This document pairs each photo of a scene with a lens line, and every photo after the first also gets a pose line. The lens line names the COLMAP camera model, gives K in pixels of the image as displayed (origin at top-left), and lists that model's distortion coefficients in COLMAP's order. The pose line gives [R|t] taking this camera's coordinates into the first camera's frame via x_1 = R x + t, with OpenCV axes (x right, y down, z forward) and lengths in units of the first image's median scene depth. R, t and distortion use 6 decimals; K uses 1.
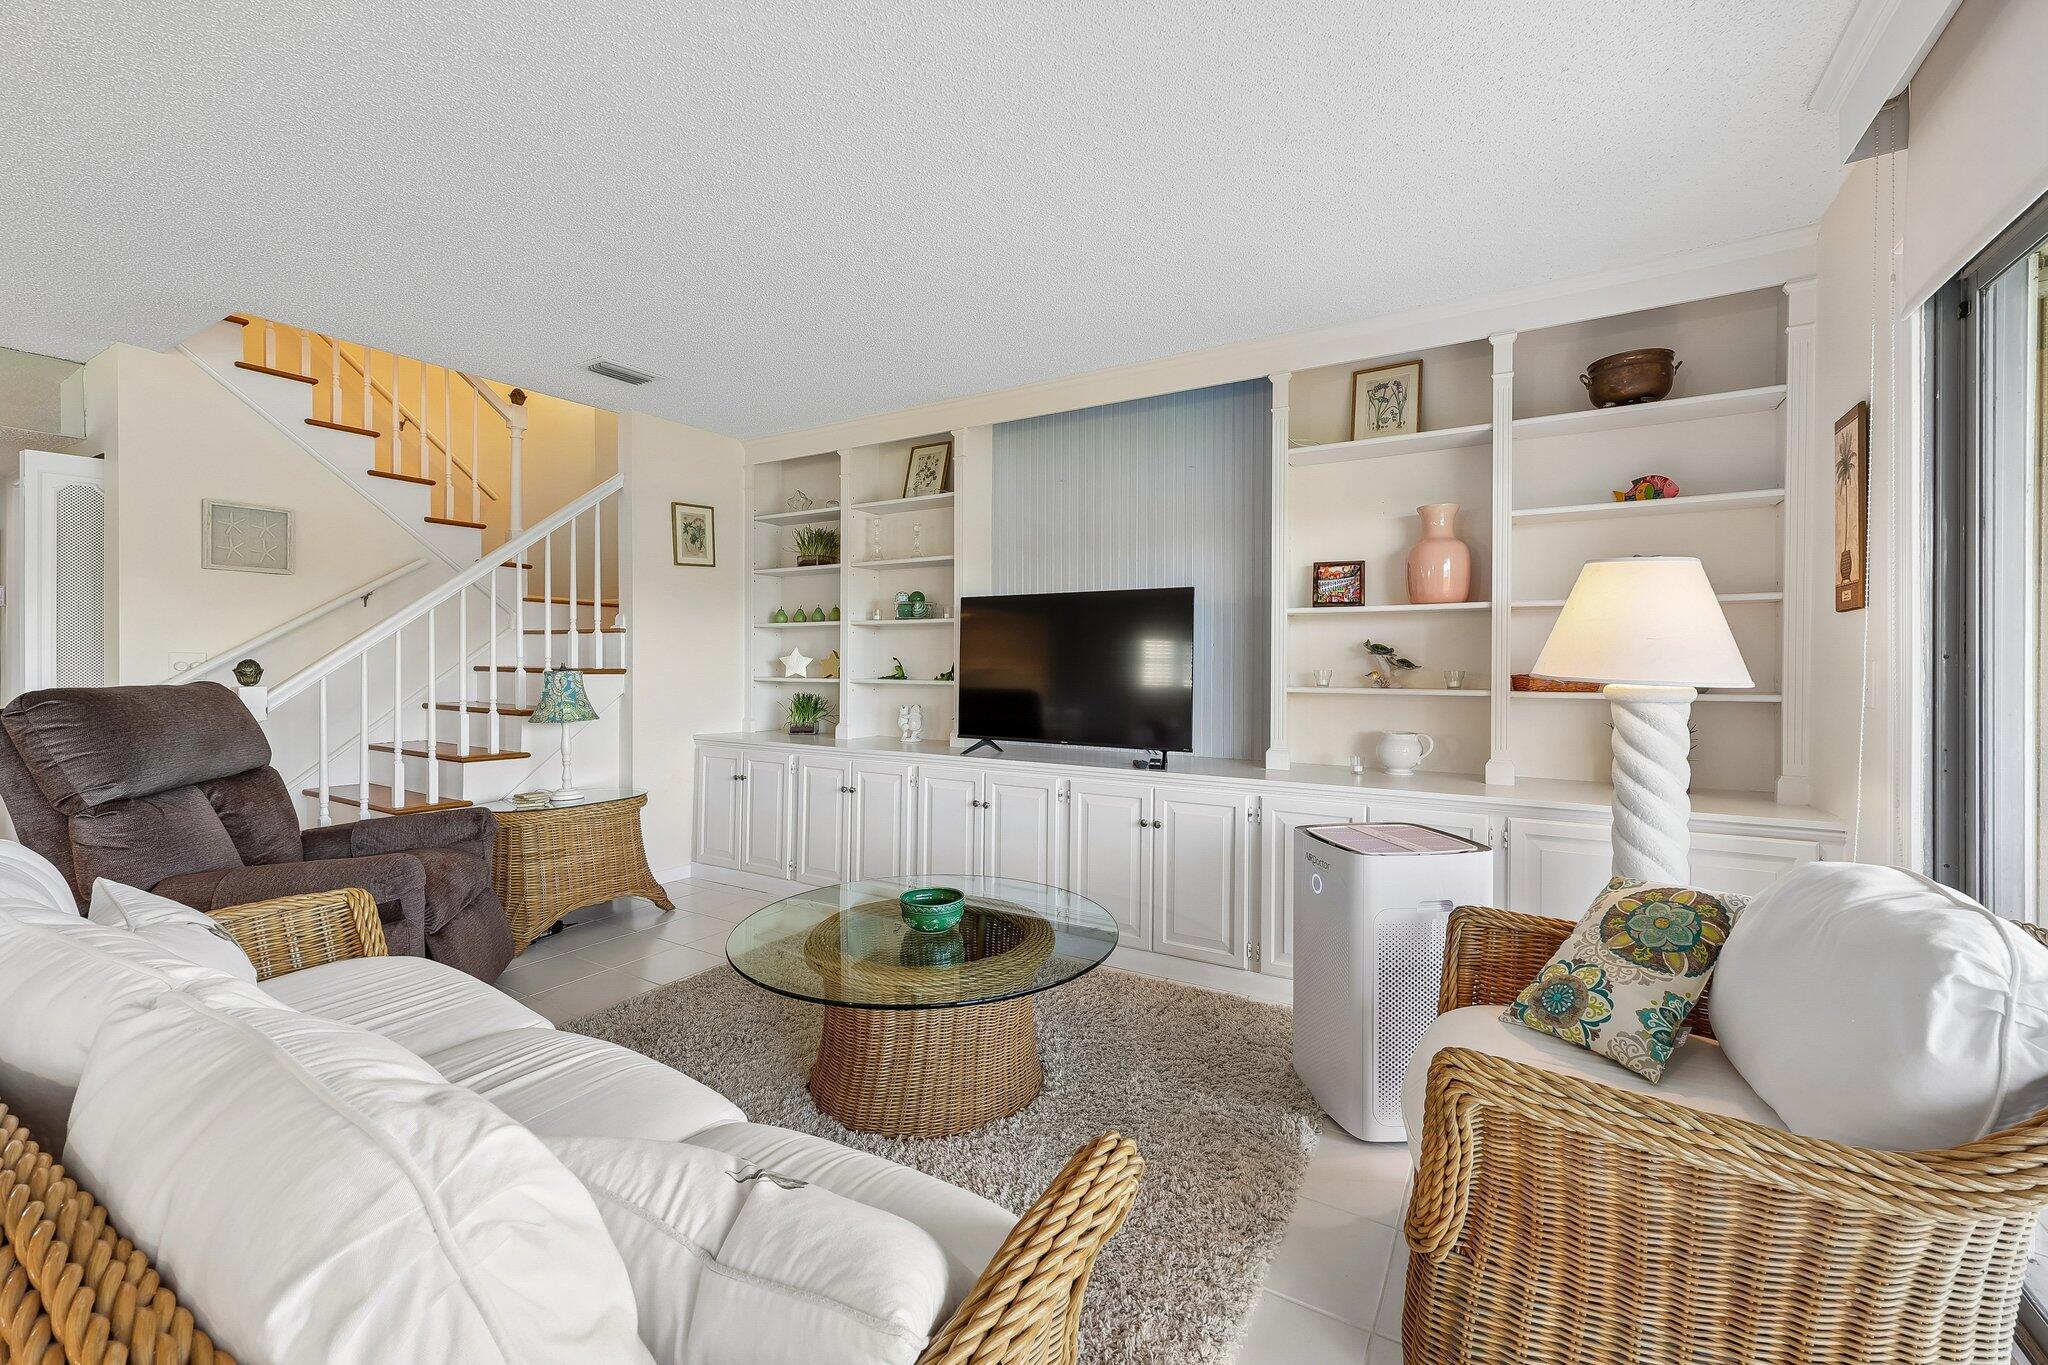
lens RADIAL K [[843.7, 0, 1019.3], [0, 843.7, 665.1], [0, 0, 1]] dist [0.004621, 0.000115]
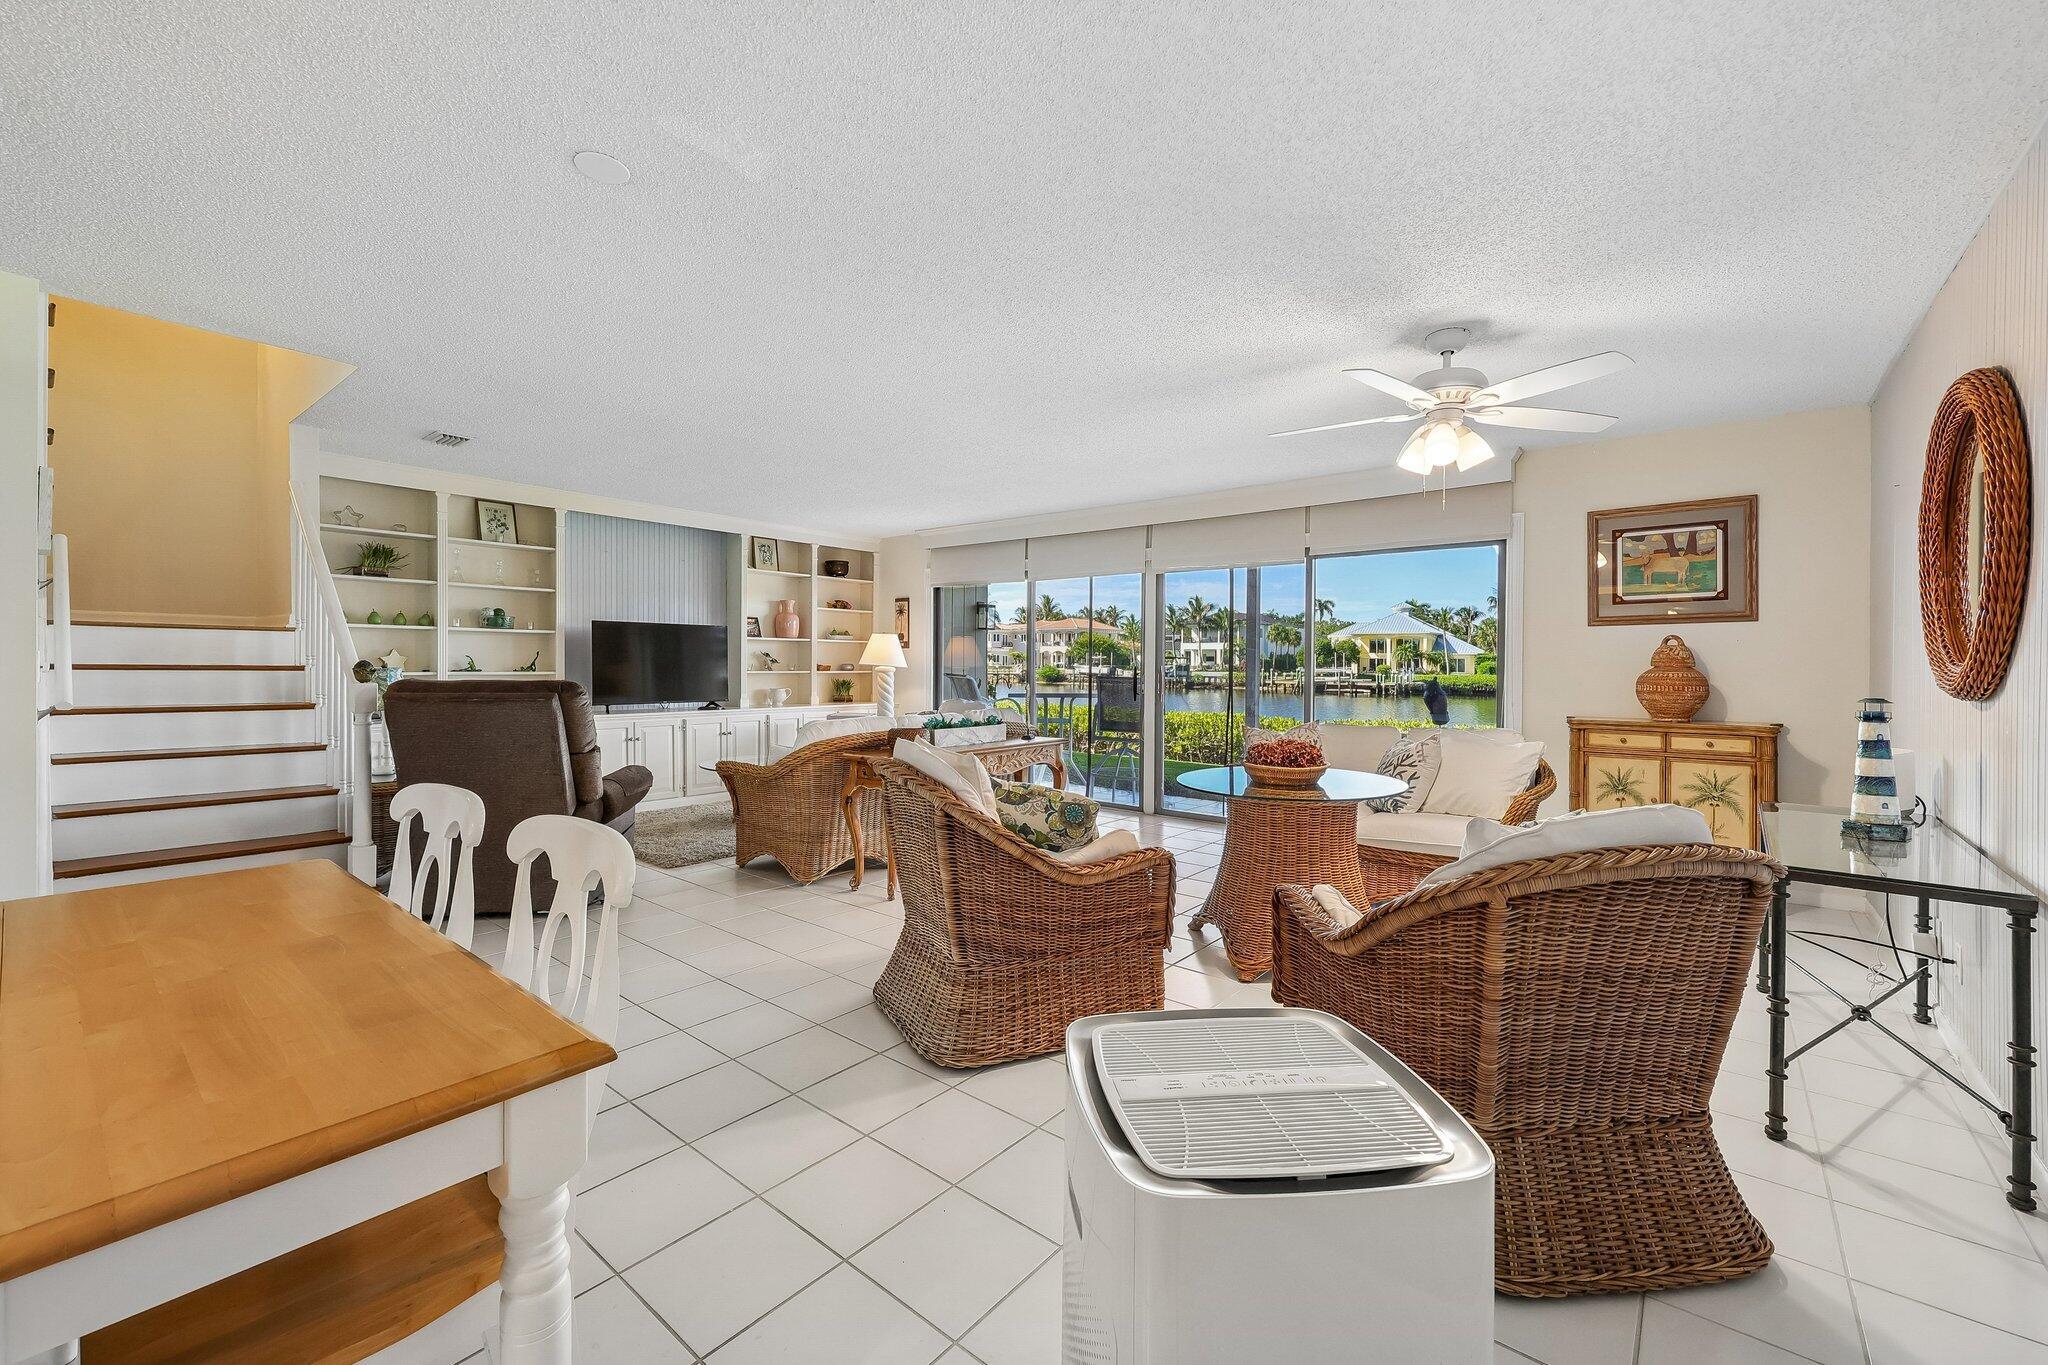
lens RADIAL K [[843.7, 0, 1018.0], [0, 843.7, 673.7], [0, 0, 1]] dist [0.004621, 0.000115]
pose [[0.110986, -0.011828, 0.993752, -1.922096], [0.000184, 0.999929, 0.011881, 0.006777], [-0.993822, -0.001135, 0.110980, 0.005680]]
